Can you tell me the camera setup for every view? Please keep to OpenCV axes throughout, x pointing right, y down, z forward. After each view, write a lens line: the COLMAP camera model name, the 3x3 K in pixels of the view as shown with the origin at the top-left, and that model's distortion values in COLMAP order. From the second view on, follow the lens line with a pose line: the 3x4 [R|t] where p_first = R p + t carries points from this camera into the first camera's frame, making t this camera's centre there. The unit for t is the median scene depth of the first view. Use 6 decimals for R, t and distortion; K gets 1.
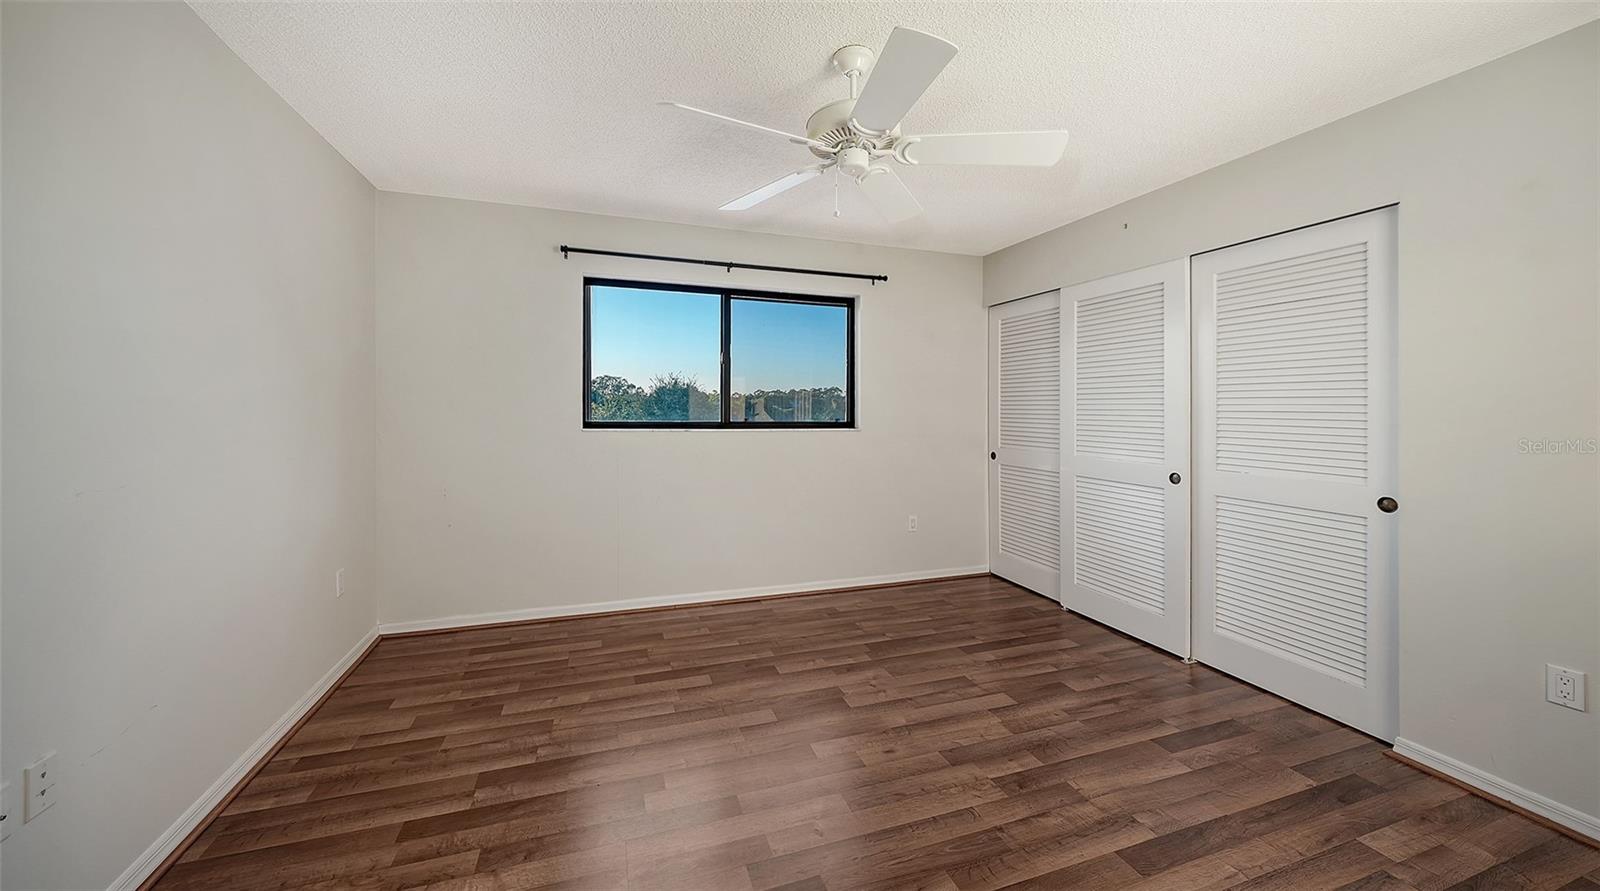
lens RADIAL K [[567.8, 0, 800.9], [0, 567.8, 398.2], [0, 0, 1]] dist [-0.002287, -0.000207]
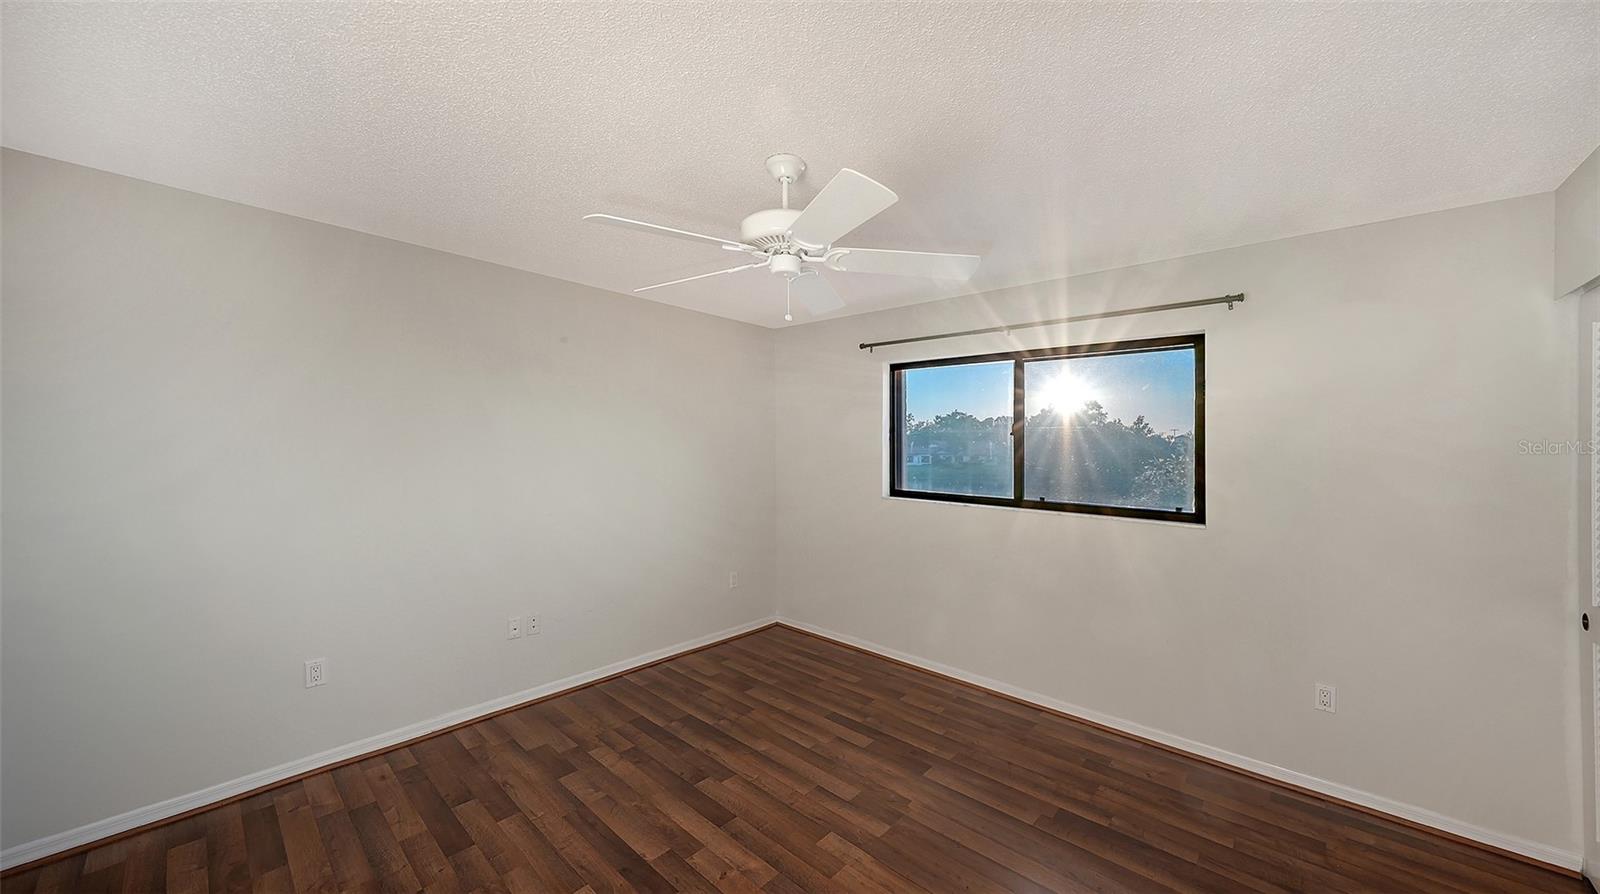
lens RADIAL K [[567.8, 0, 804.9], [0, 567.8, 442.4], [0, 0, 1]] dist [-0.002287, -0.000207]
pose [[0.475918, -0.003128, -0.879484, 0.598265], [0.002280, 0.999995, -0.002322, -0.057169], [0.879487, -0.000900, 0.475922, 0.321216]]
